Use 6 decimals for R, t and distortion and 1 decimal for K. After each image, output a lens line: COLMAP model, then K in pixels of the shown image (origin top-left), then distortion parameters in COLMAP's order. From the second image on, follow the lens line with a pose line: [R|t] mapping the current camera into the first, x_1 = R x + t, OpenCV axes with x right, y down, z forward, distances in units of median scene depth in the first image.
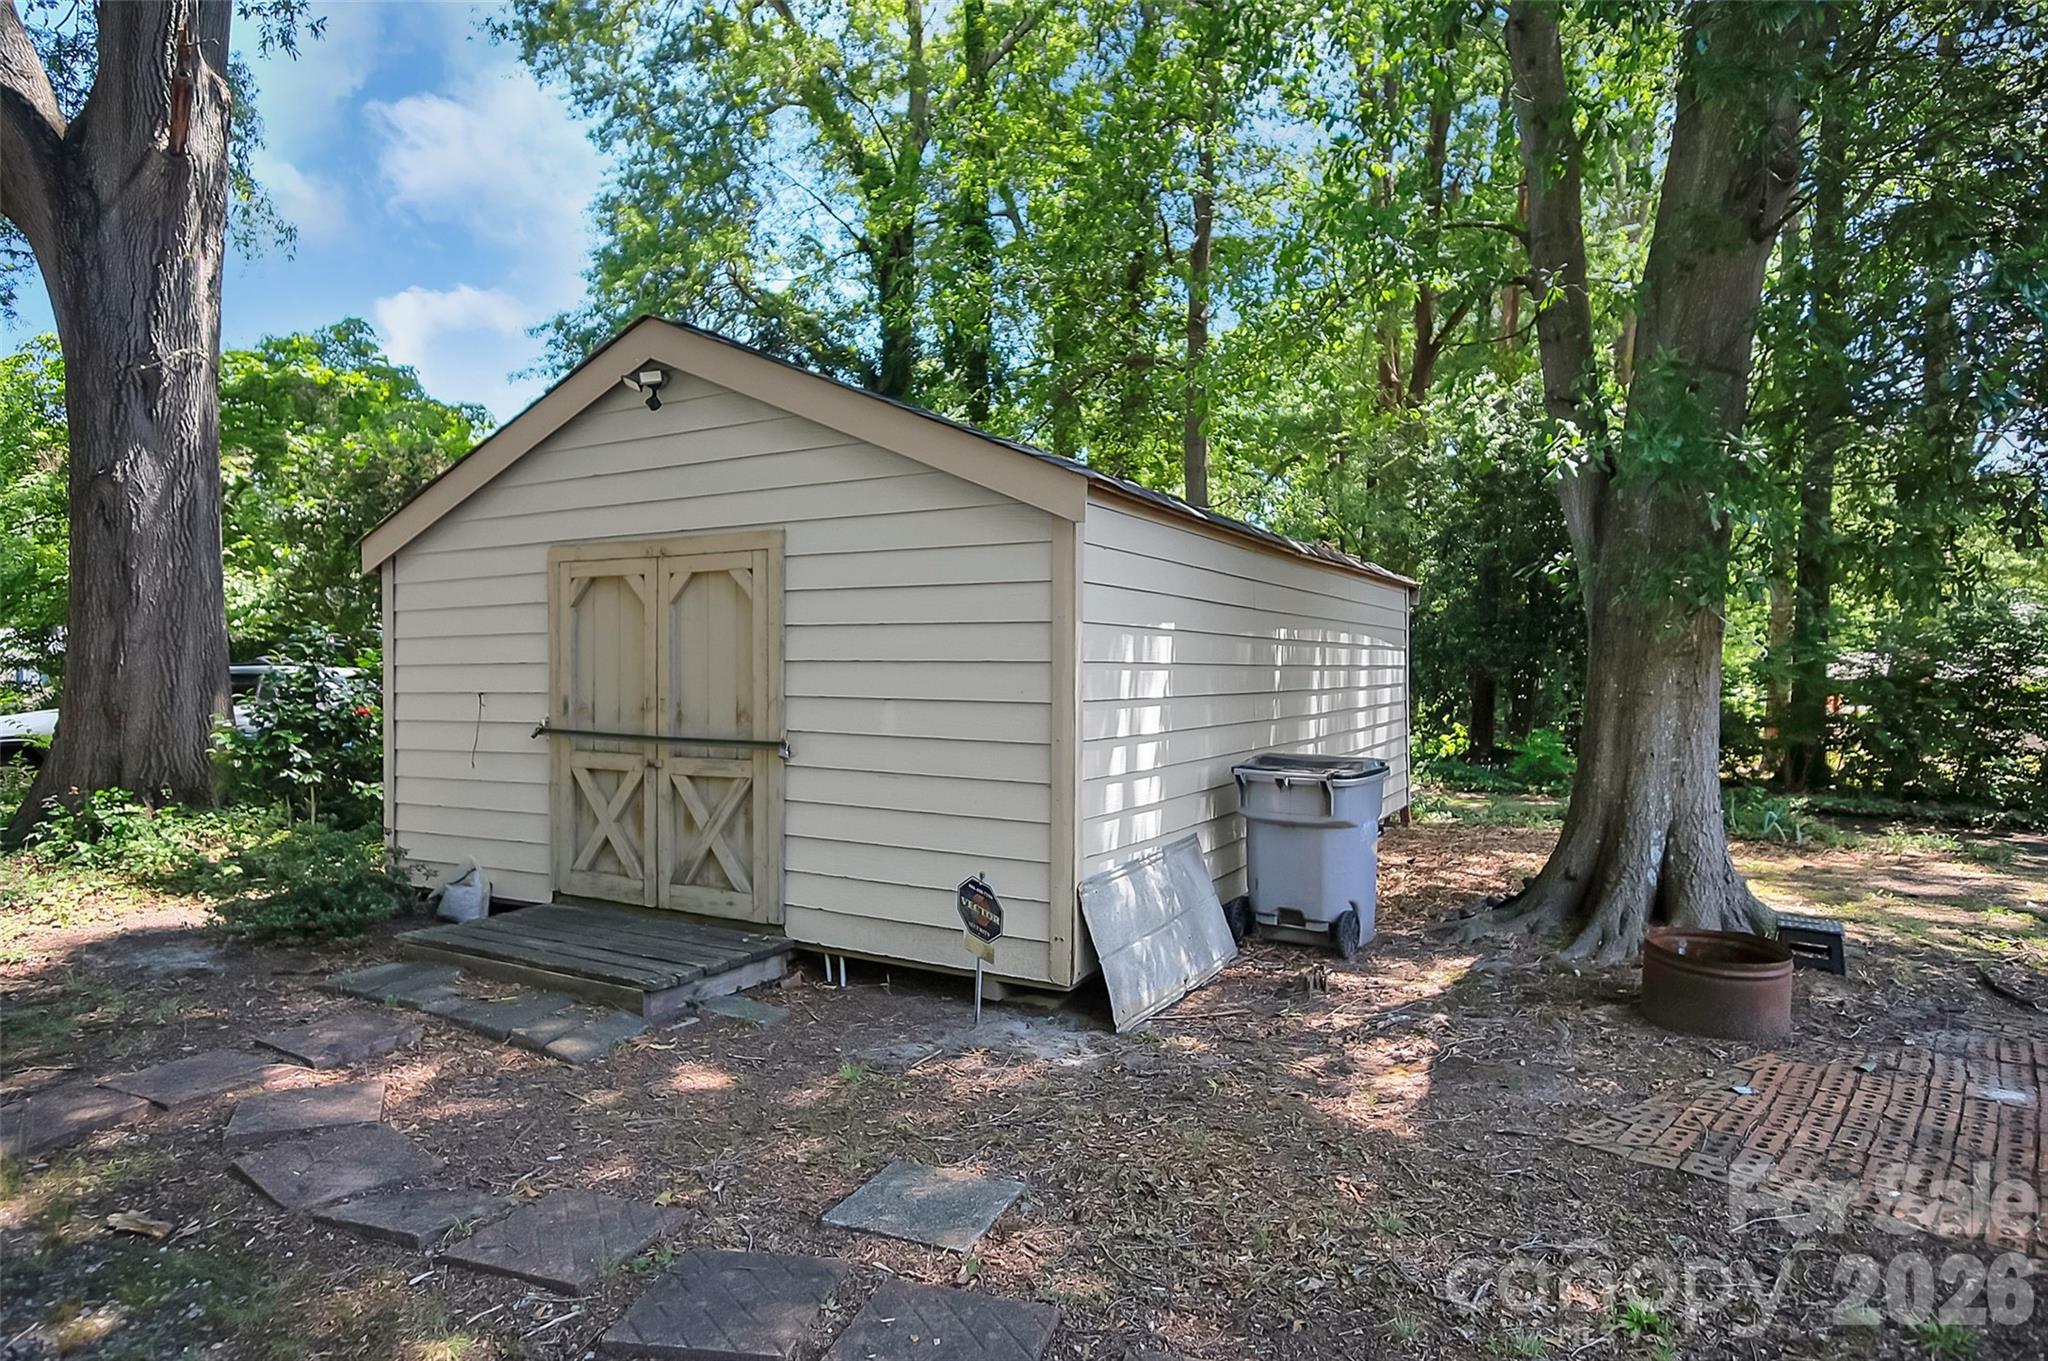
lens RADIAL K [[1117.7, 0, 1024.2], [0, 1117.7, 680.0], [0, 0, 1]] dist [-0.019160, 0.001172]
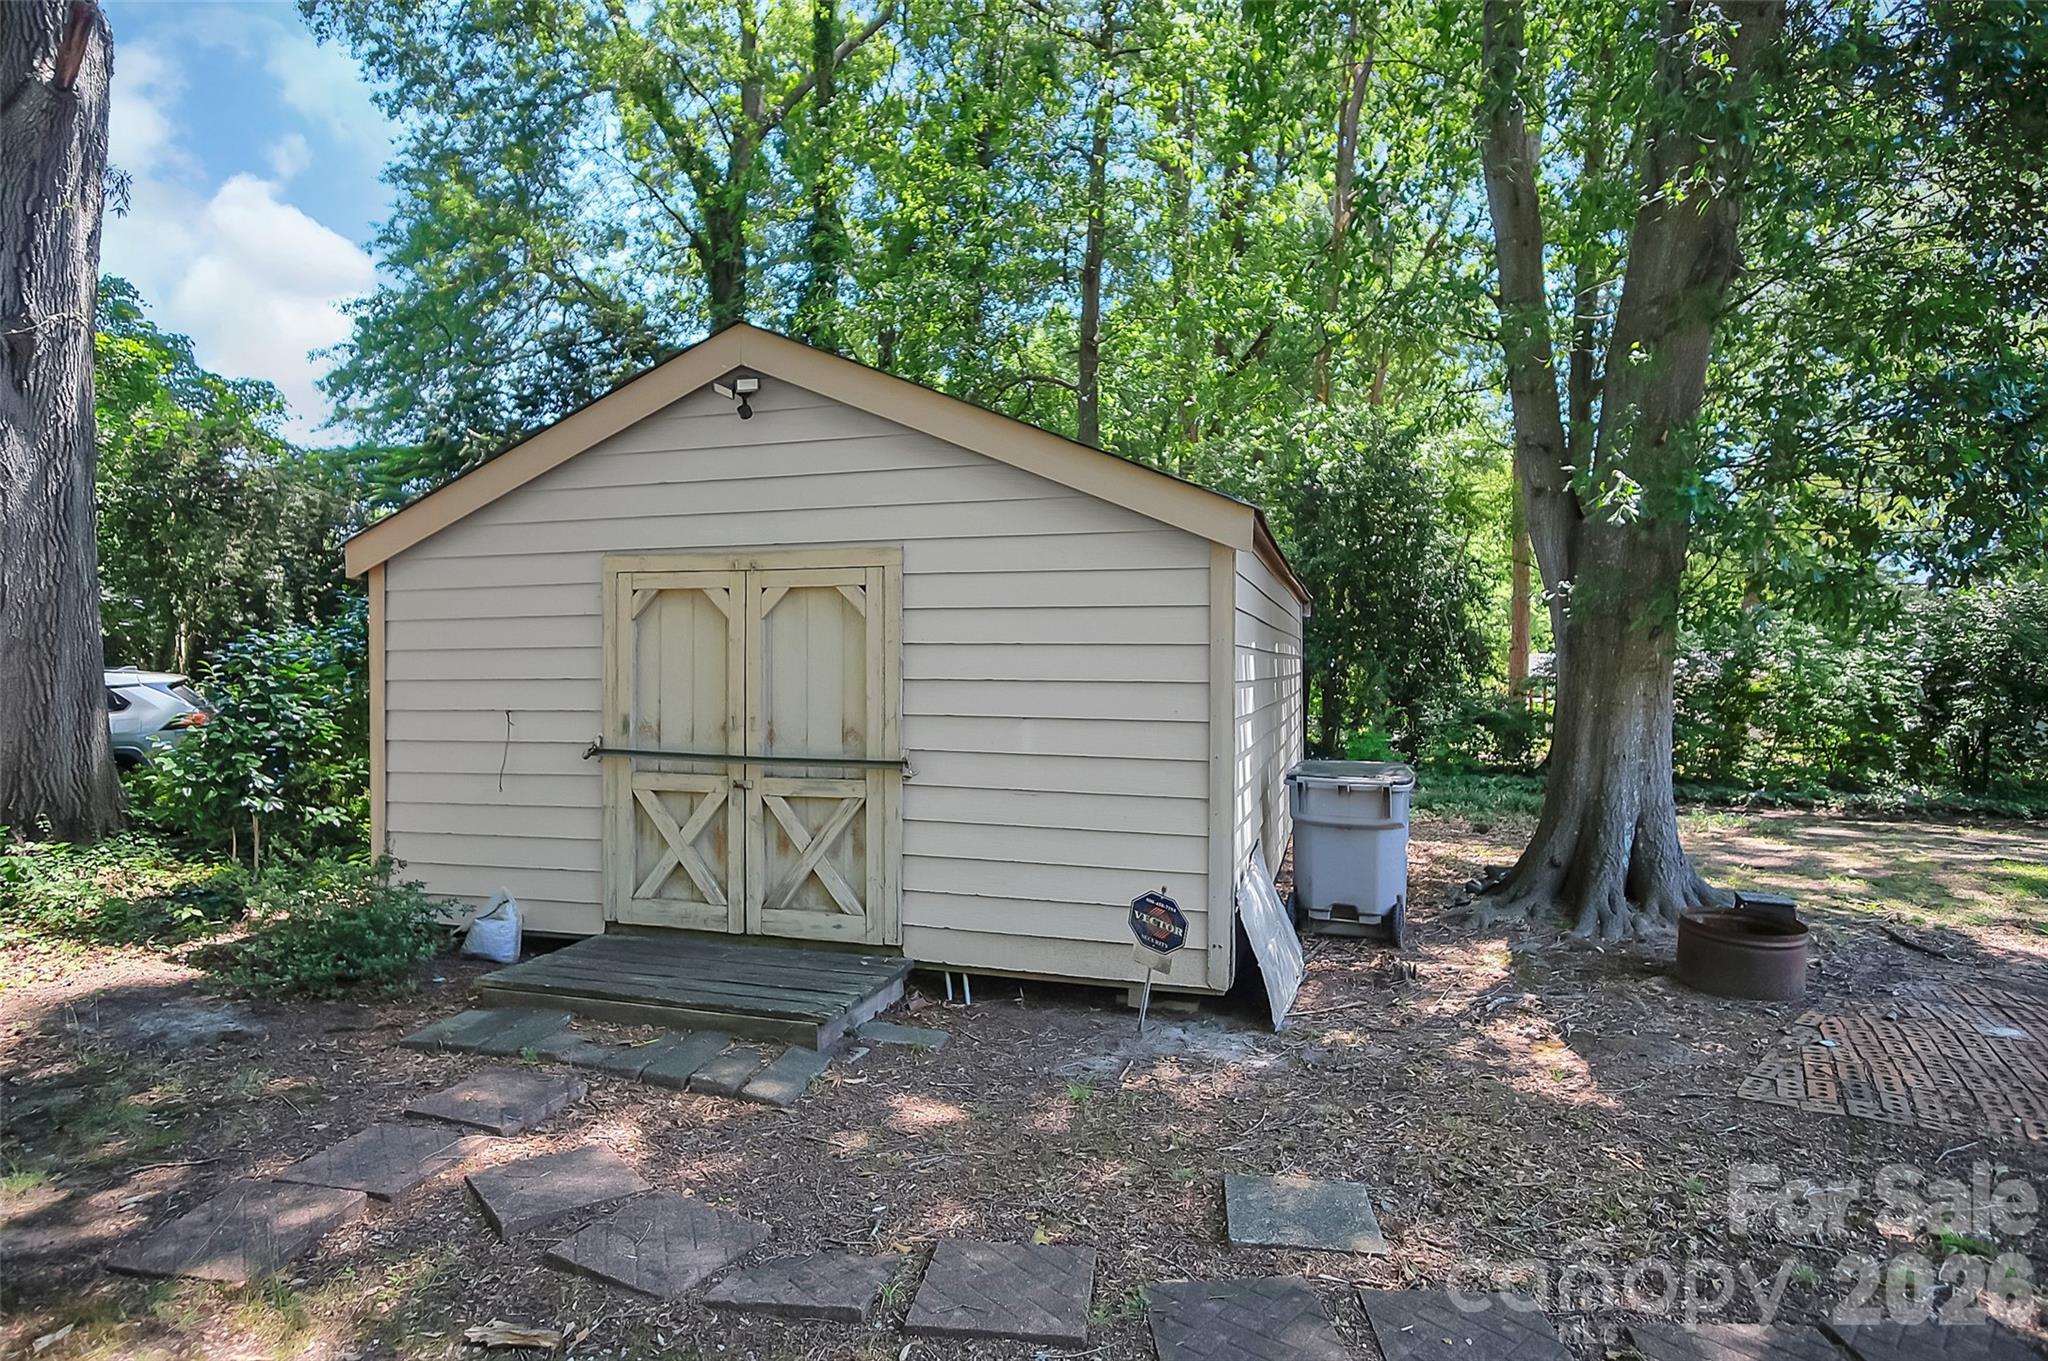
lens RADIAL K [[1085.7, 0, 1028.7], [0, 1085.7, 669.6], [0, 0, 1]] dist [-0.021532, 0.003589]
pose [[0.977712, -0.000794, 0.209949, -0.286103], [0.002298, 0.999973, -0.006917, -0.017376], [-0.209938, 0.007245, 0.977688, 0.031689]]
